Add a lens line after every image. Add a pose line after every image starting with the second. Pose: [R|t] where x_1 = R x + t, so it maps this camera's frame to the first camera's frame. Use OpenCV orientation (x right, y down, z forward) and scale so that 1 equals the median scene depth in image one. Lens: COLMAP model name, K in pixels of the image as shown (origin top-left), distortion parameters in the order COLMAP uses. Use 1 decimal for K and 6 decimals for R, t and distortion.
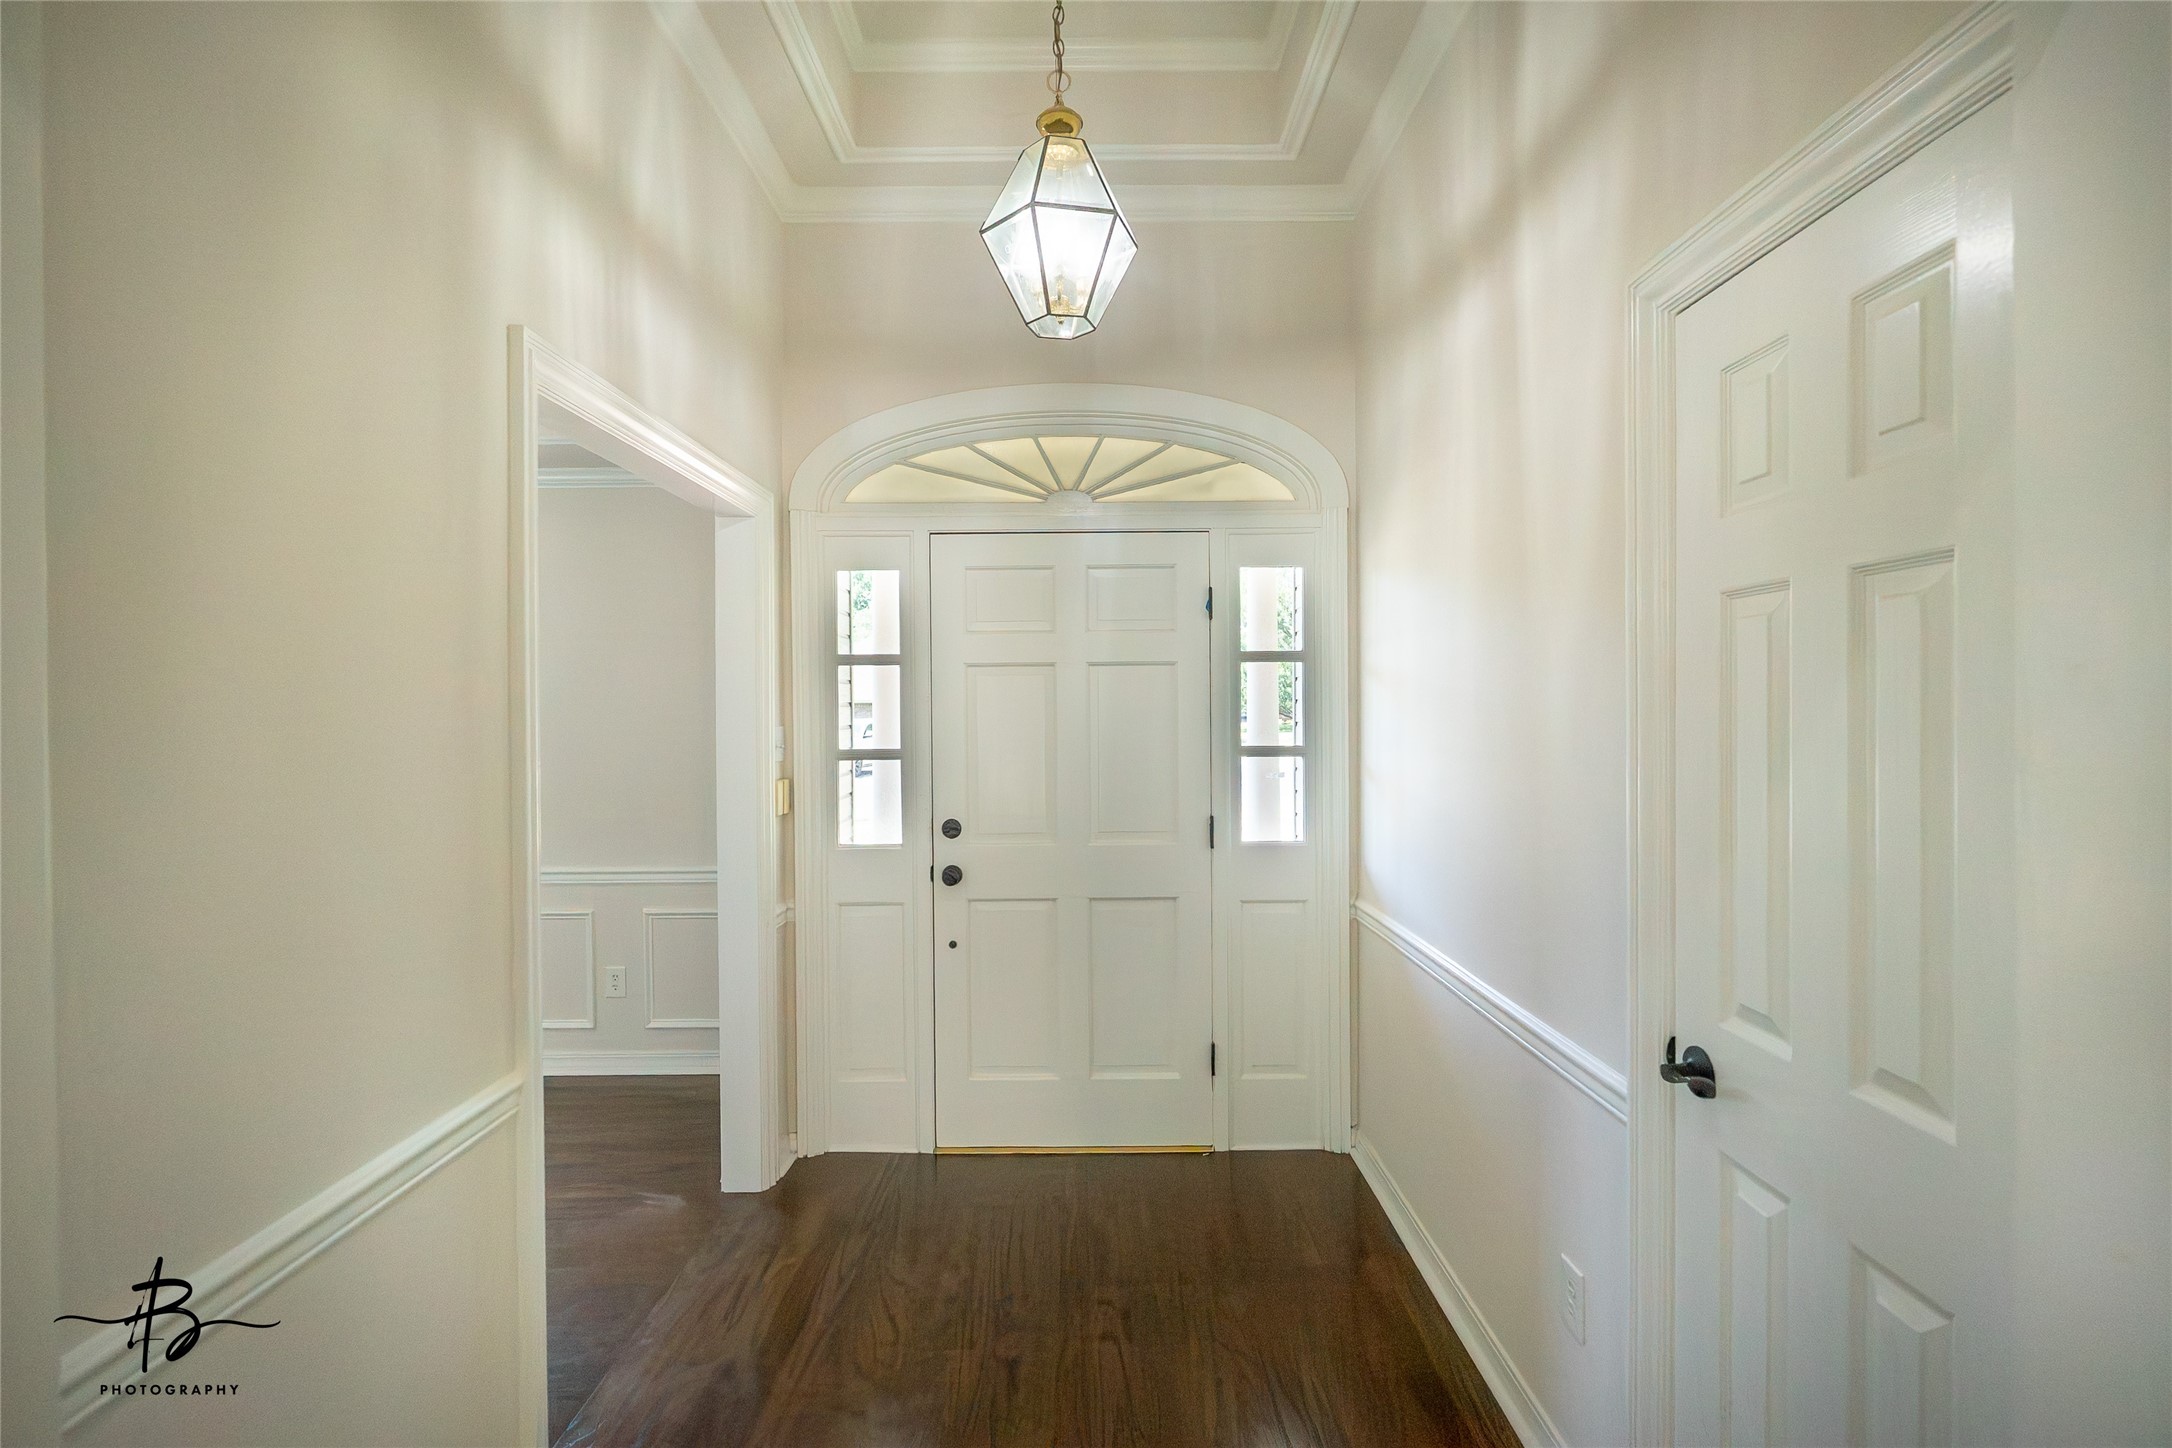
lens RADIAL K [[995.2, 0, 1084.0], [0, 995.2, 712.1], [0, 0, 1]] dist [0.000569, 0.001687]
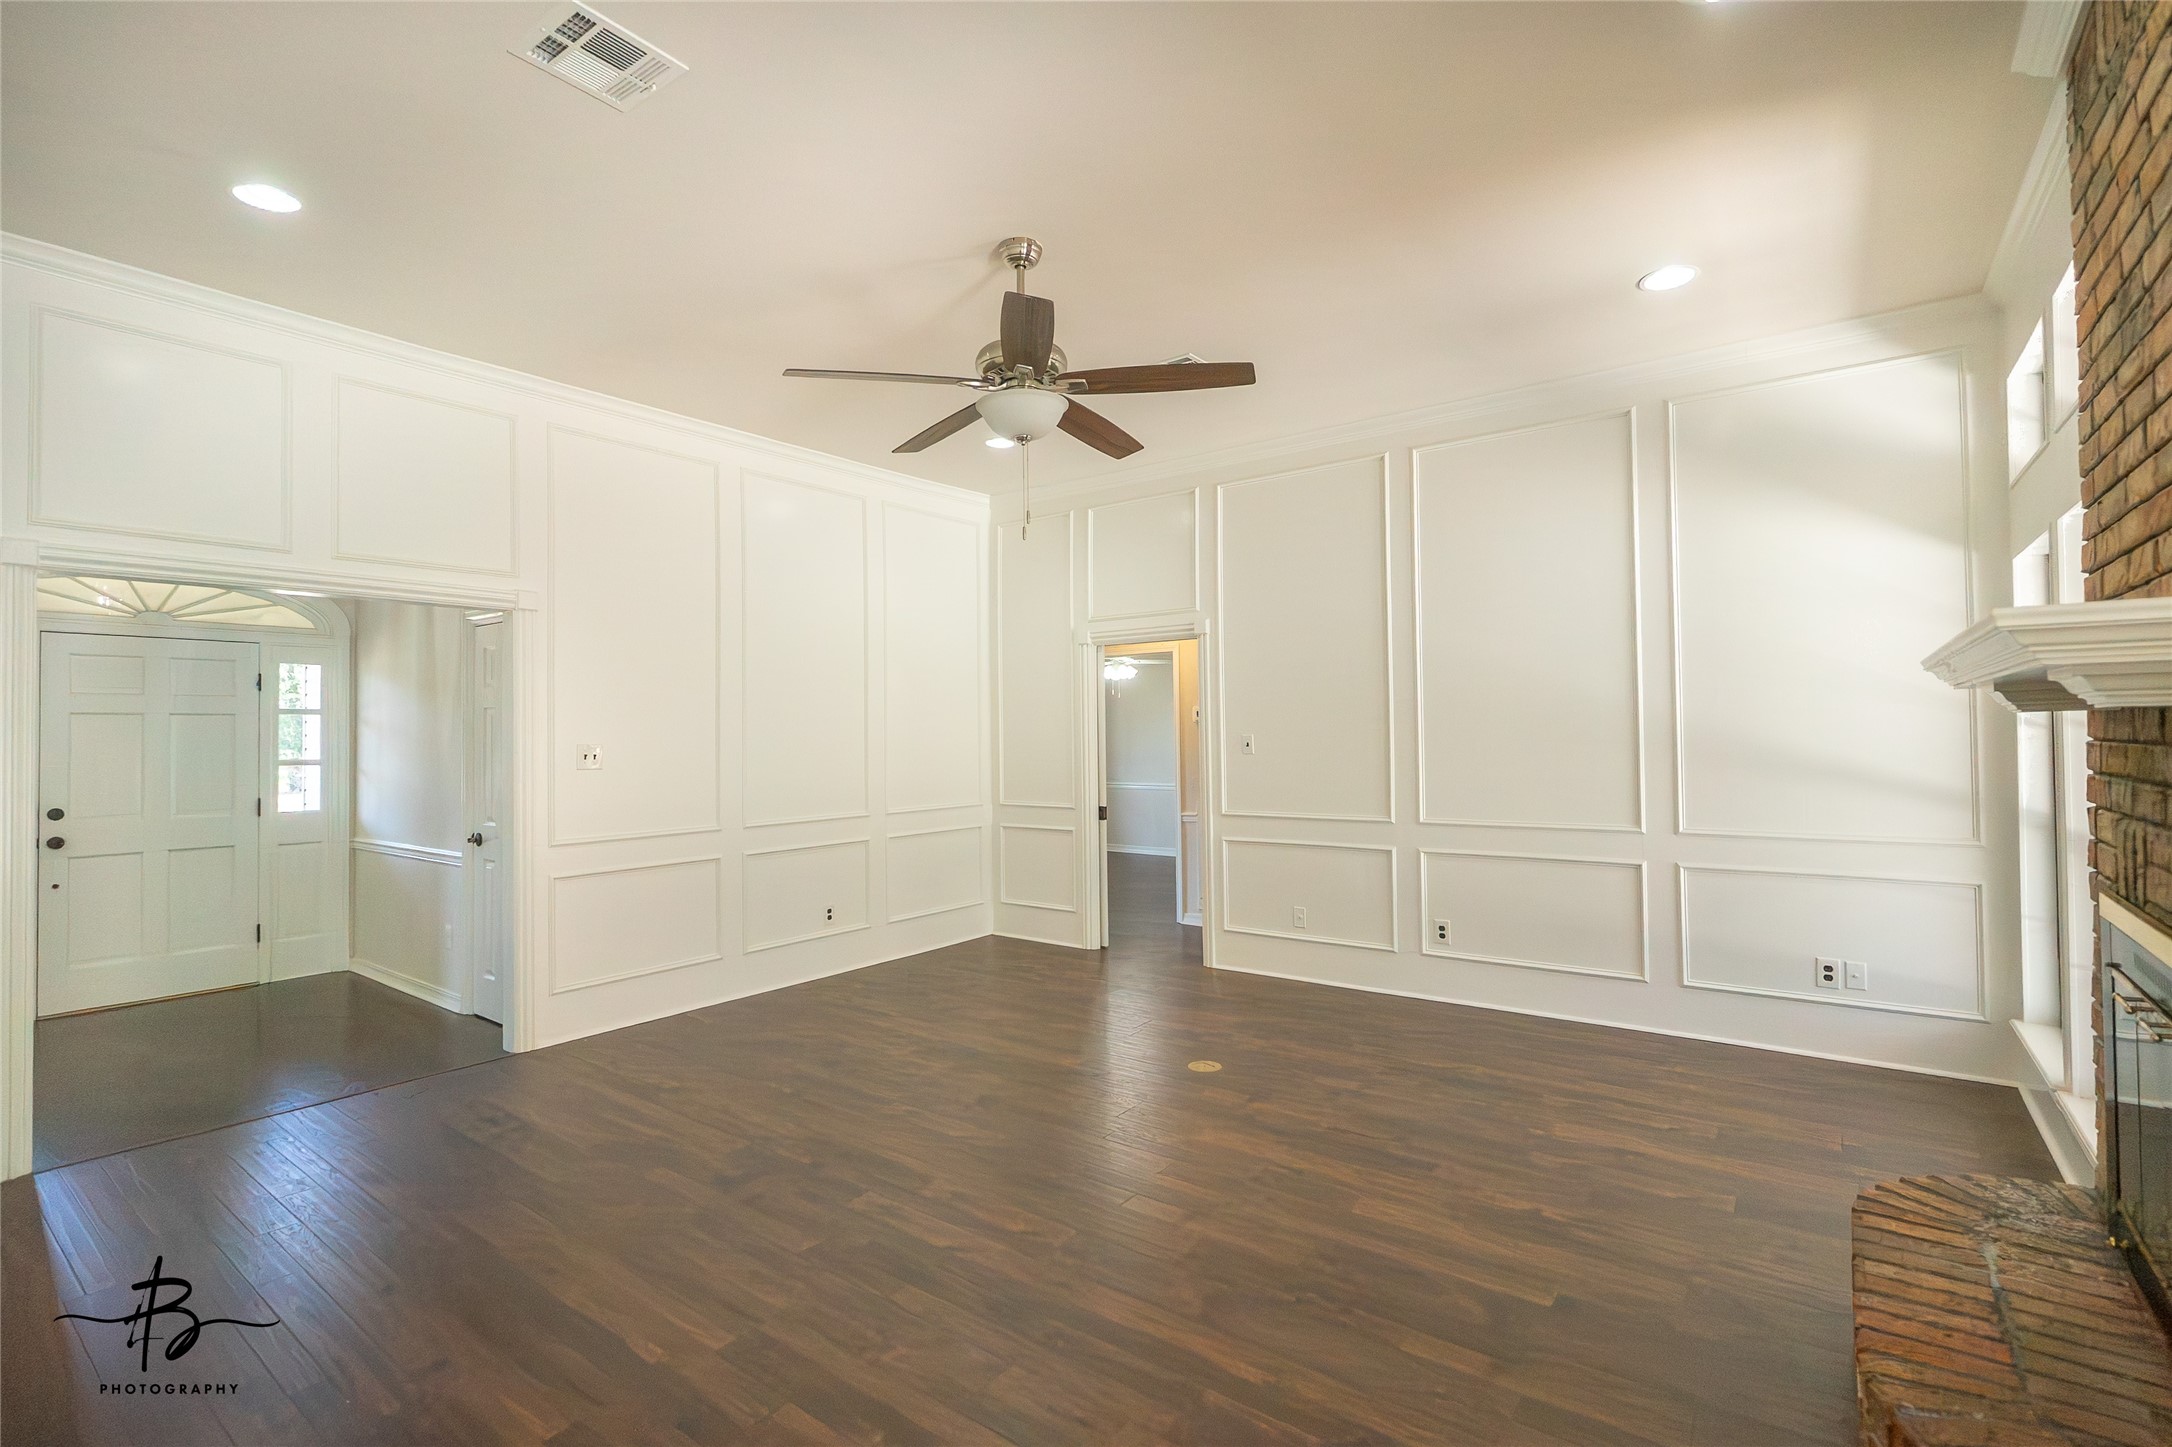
lens RADIAL K [[995.2, 0, 1090.3], [0, 995.2, 719.7], [0, 0, 1]] dist [0.000569, 0.001687]
pose [[0.601853, 0.011671, 0.798521, -0.418203], [0.011637, 0.999659, -0.023382, 0.020246], [-0.798522, 0.023364, 0.601512, -1.328246]]
